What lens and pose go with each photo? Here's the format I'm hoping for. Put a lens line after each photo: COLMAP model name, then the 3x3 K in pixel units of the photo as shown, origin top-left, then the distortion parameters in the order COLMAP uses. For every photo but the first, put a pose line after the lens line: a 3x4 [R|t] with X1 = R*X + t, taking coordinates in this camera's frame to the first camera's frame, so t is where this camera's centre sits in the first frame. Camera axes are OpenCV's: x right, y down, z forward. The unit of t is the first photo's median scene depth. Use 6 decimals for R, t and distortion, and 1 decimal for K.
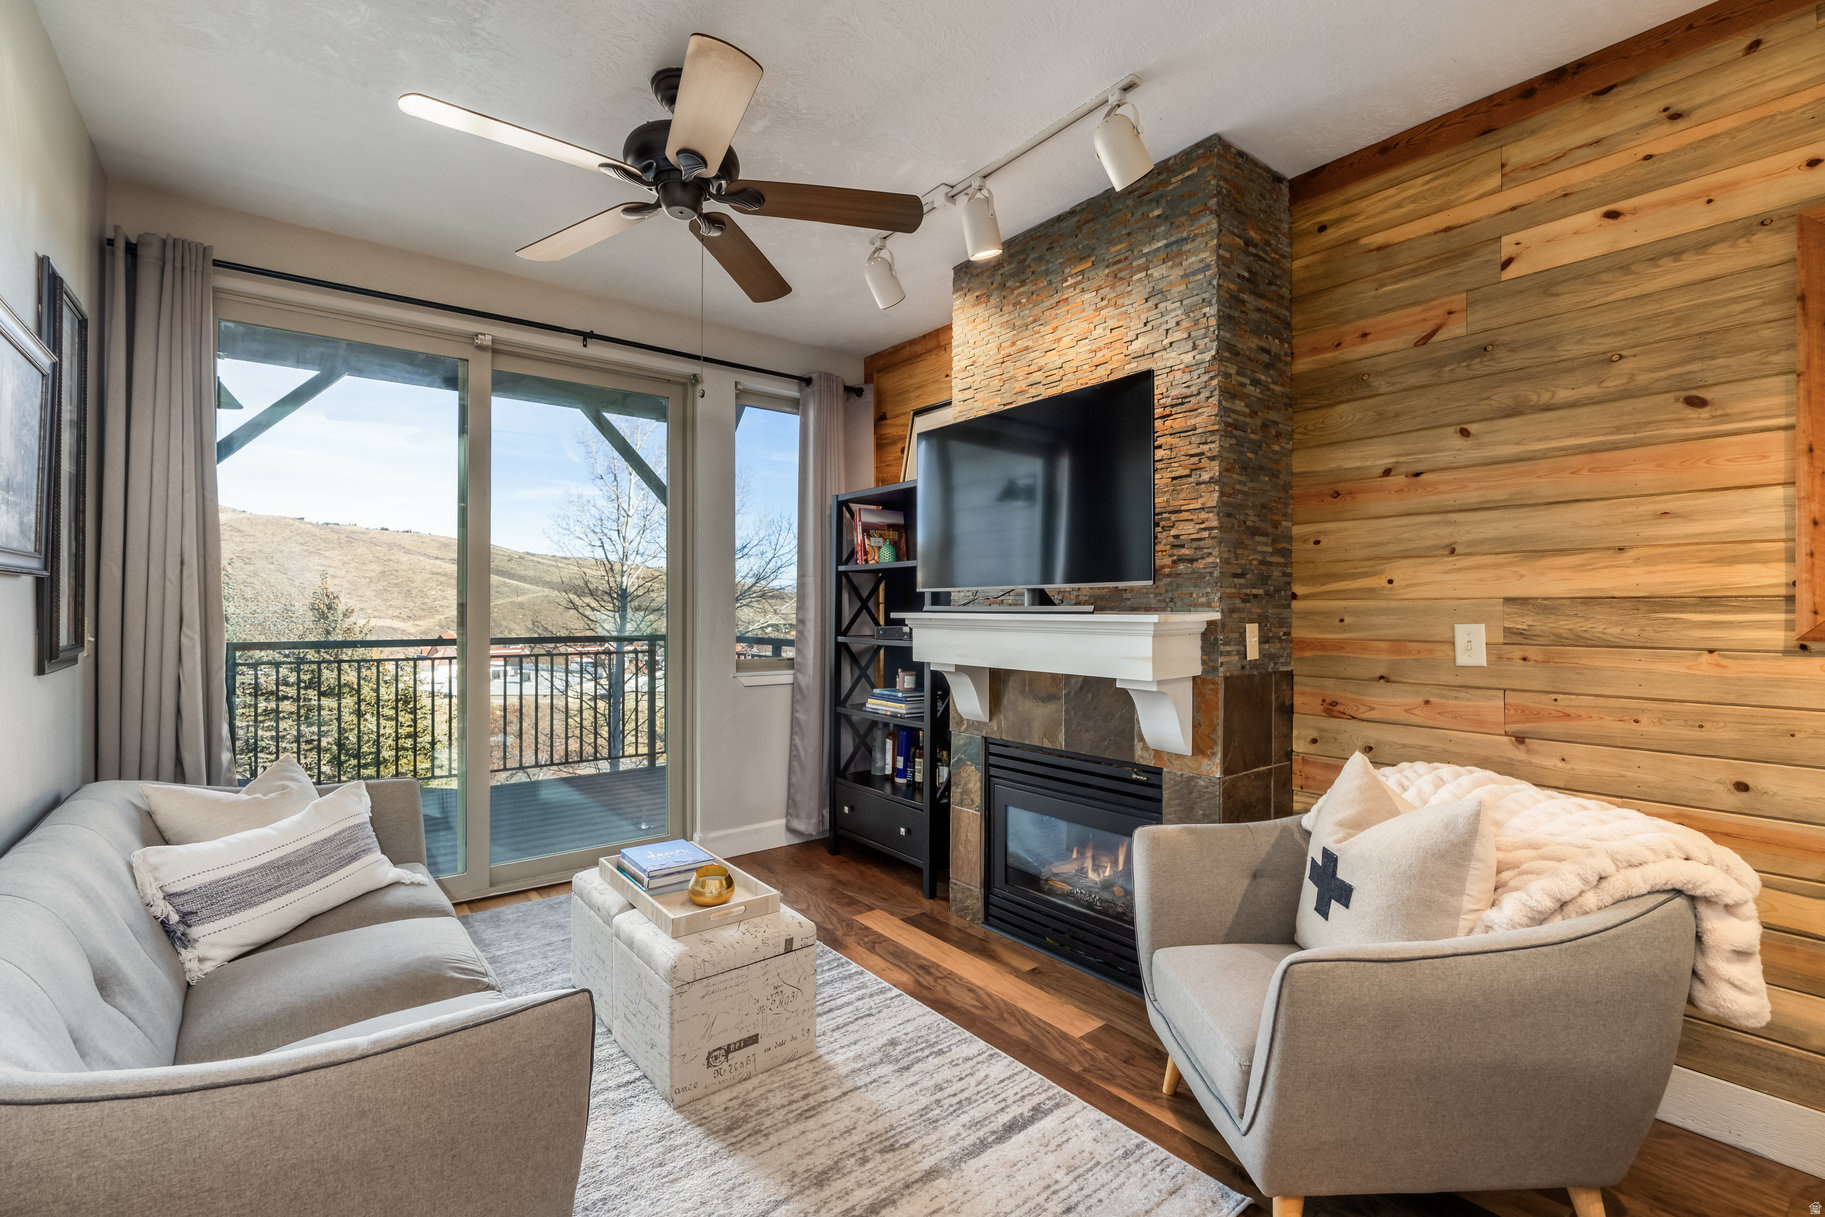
lens RADIAL K [[822.9, 0, 922.5], [0, 822.9, 601.5], [0, 0, 1]] dist [-0.024618, 0.004495]
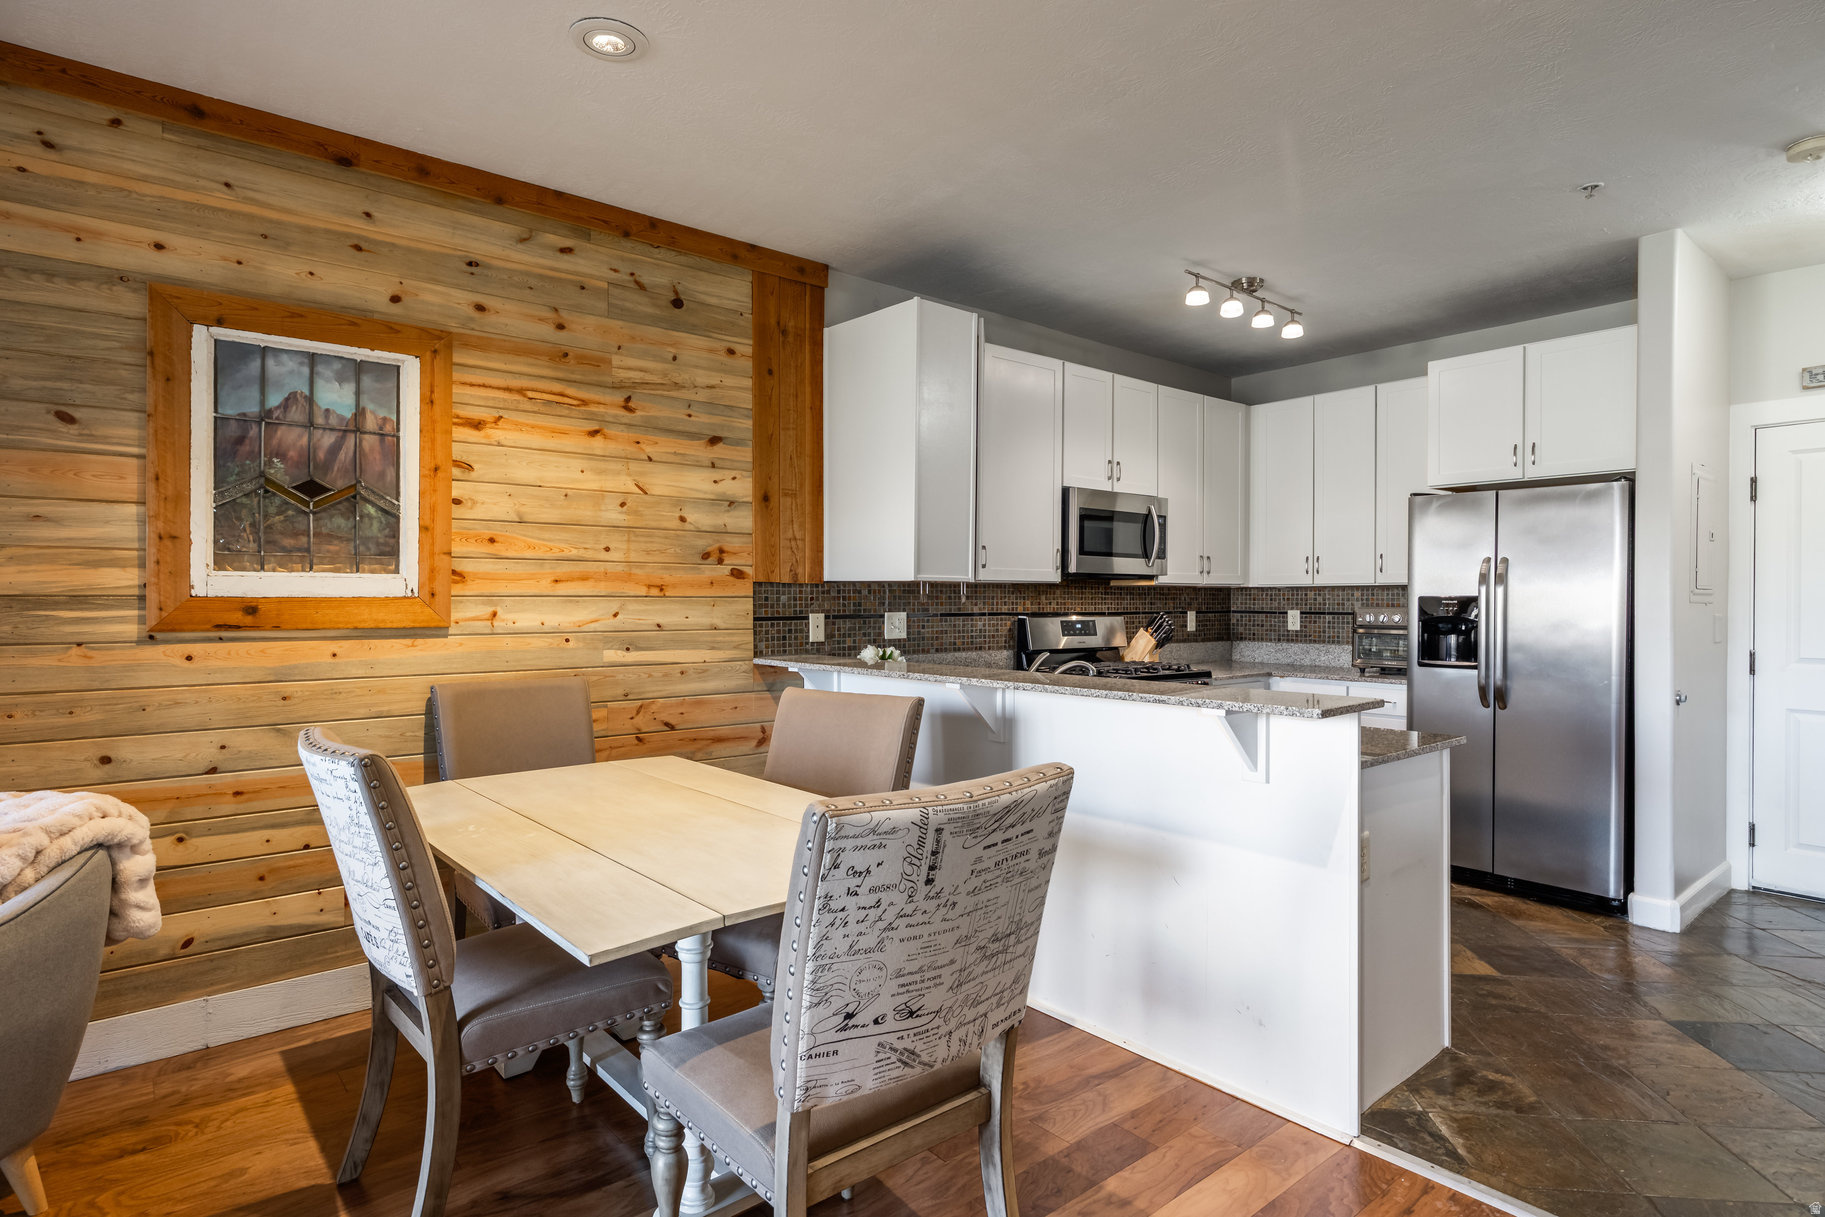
lens RADIAL K [[954.8, 0, 910.7], [0, 954.8, 612.8], [0, 0, 1]] dist [-0.005585, -0.000075]
pose [[-0.030952, -0.014121, 0.999421, -0.289710], [-0.008365, 0.999869, 0.013868, -0.007582], [-0.999486, -0.007931, -0.031066, -0.087258]]
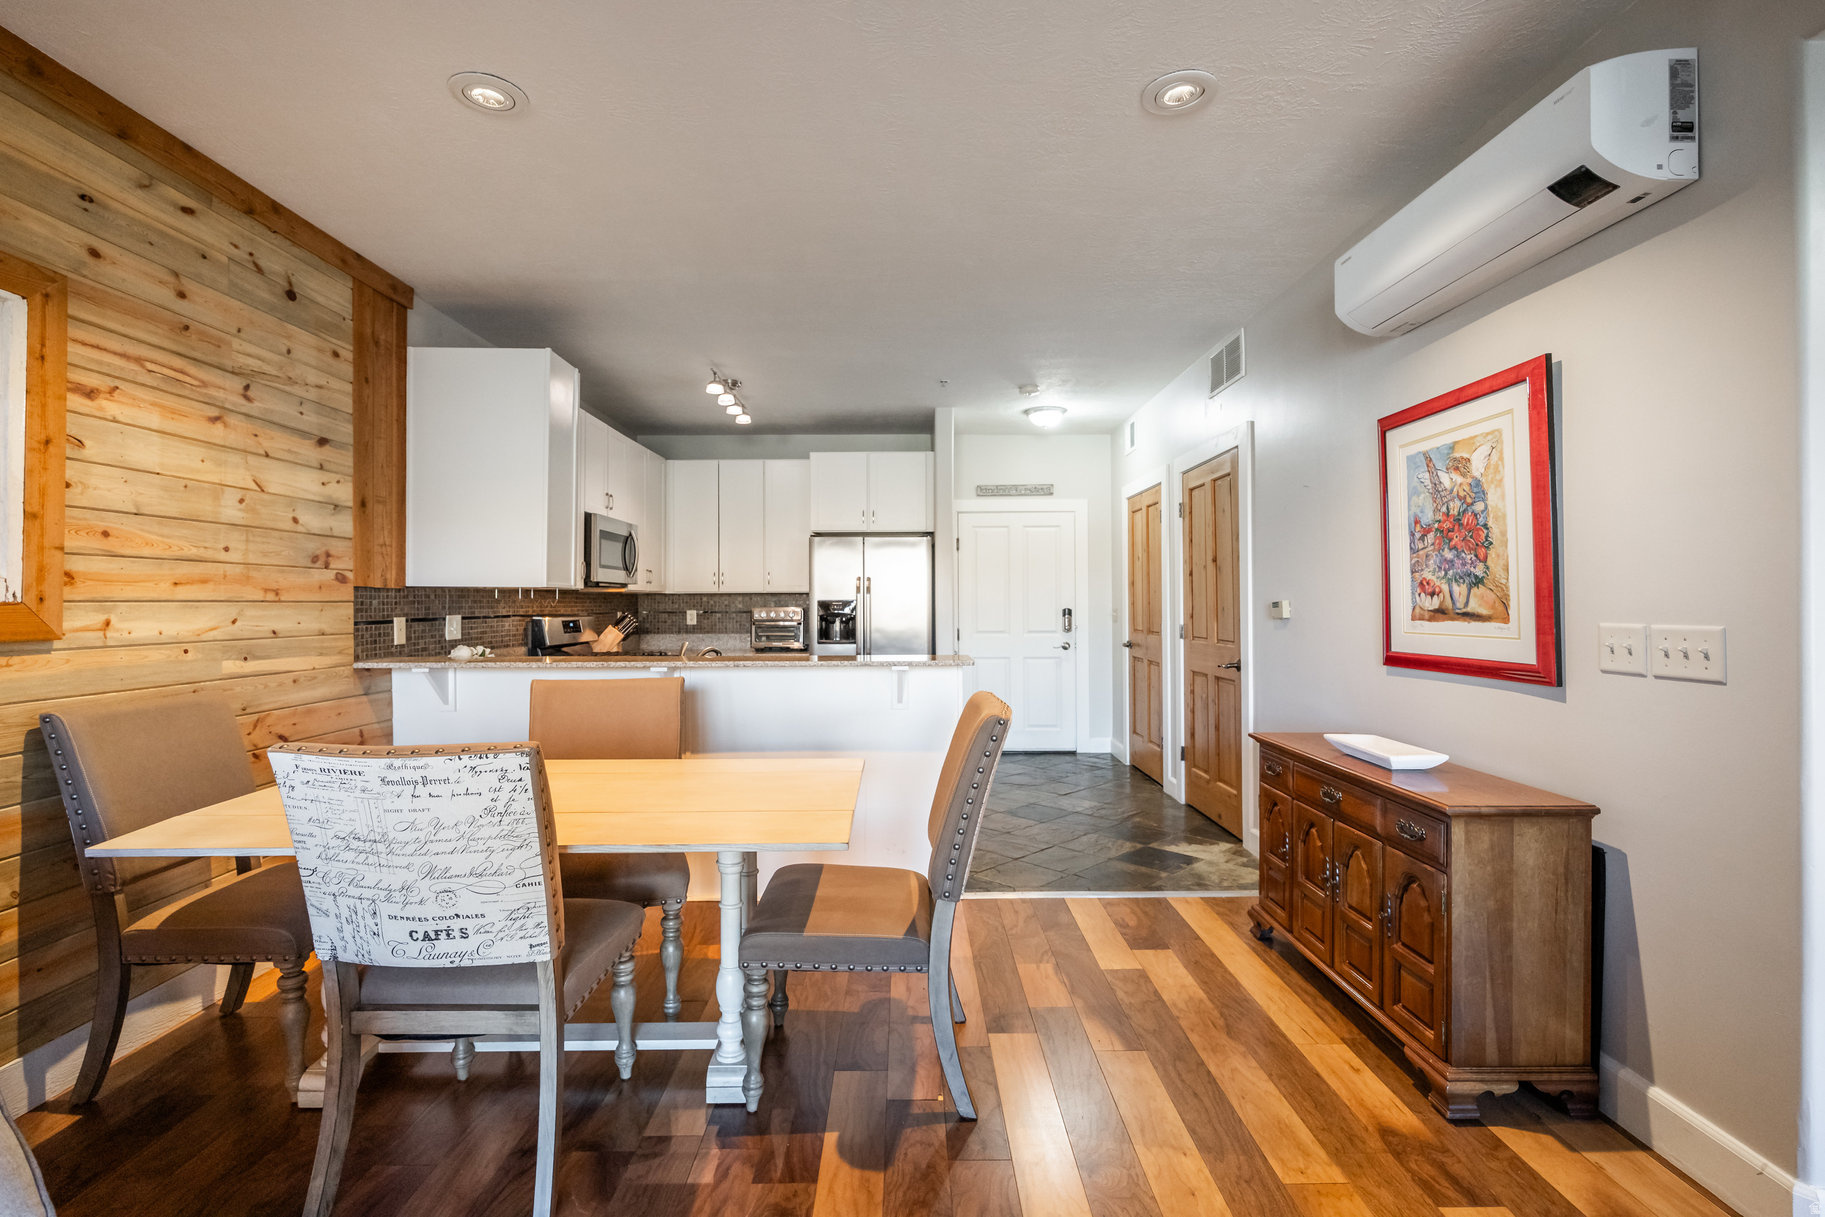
lens RADIAL K [[793.4, 0, 856.1], [0, 793.4, 598.3], [0, 0, 1]] dist [-0.009155, 0.000833]
pose [[-0.741949, 0.003318, 0.670448, -0.199827], [-0.004760, 0.999936, -0.010216, -0.005688], [-0.670440, -0.010771, -0.741886, 0.531898]]
